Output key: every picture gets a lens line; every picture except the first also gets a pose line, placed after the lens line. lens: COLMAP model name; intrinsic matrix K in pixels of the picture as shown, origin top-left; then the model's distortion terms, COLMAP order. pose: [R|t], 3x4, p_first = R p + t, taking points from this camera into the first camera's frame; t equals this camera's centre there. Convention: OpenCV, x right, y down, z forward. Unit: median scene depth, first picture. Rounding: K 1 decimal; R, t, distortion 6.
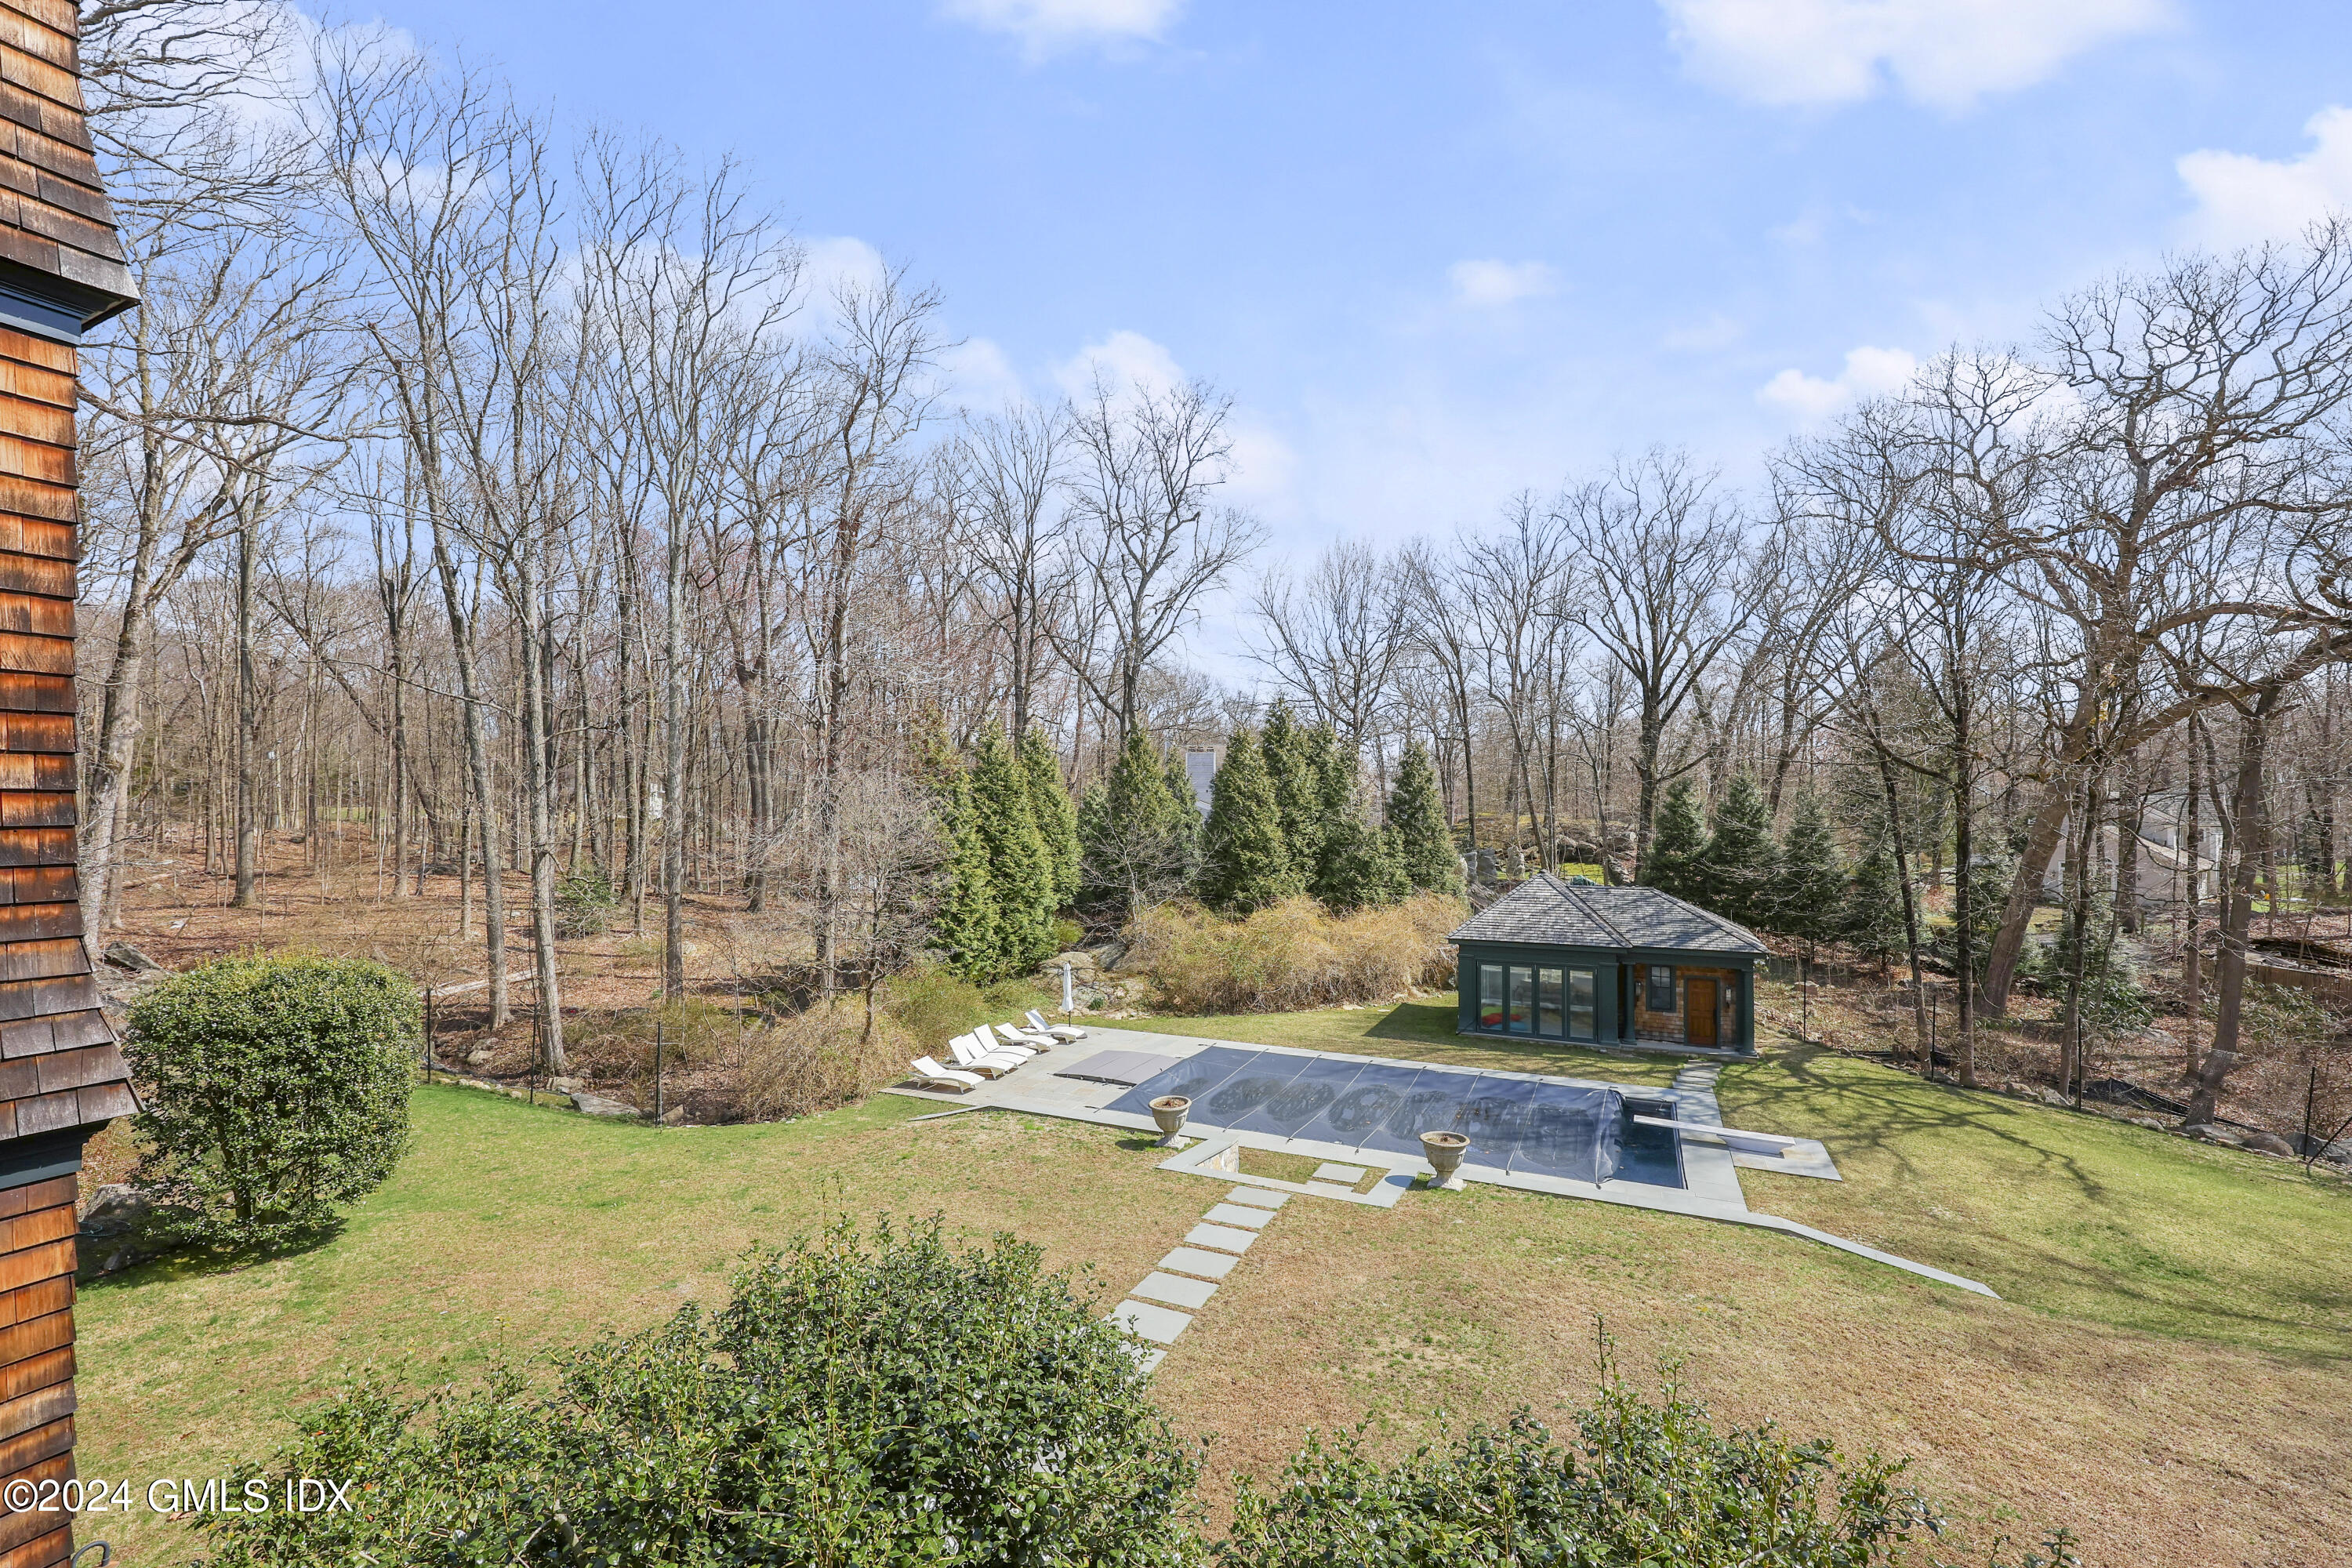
lens RADIAL K [[951.2, 0, 1174.3], [0, 951.2, 800.9], [0, 0, 1]] dist [-0.003346, -0.000072]
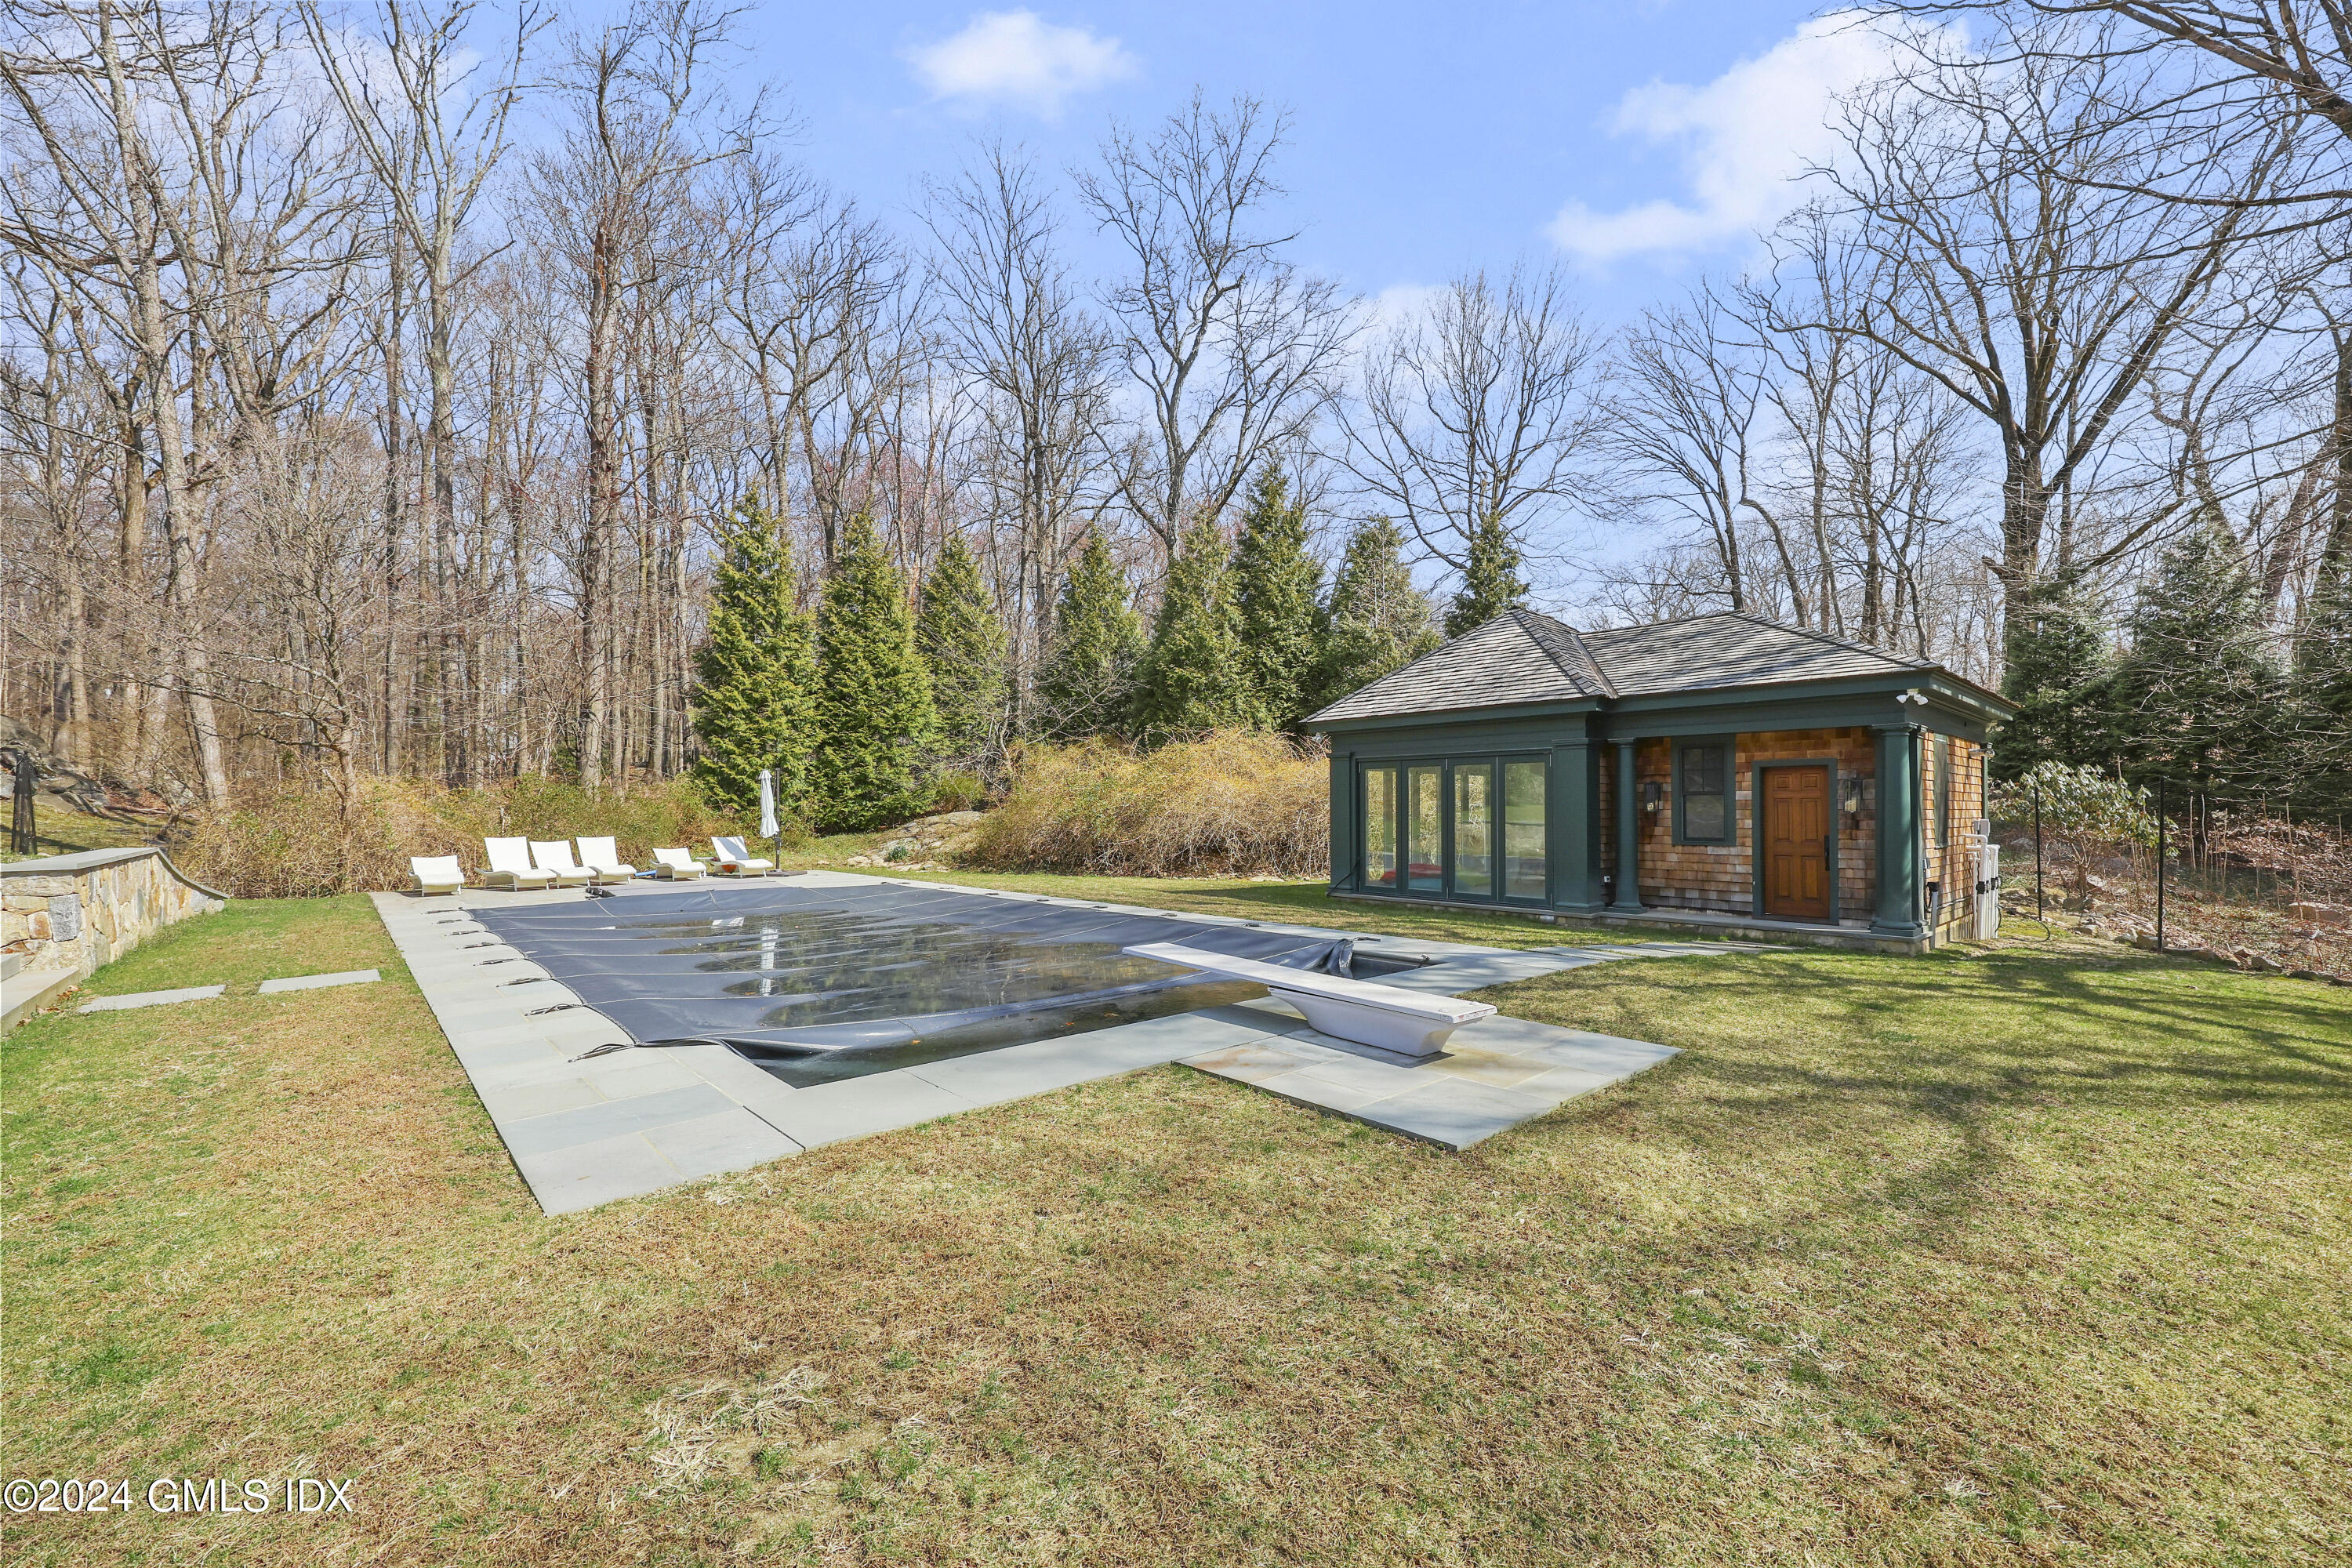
lens RADIAL K [[951.2, 0, 1178.3], [0, 951.2, 787.1], [0, 0, 1]] dist [-0.003346, -0.000072]
pose [[0.919683, -0.007284, -0.392593, 0.481962], [-0.000278, 0.999816, -0.019201, 0.212394], [0.392661, 0.017768, 0.919512, 0.505519]]
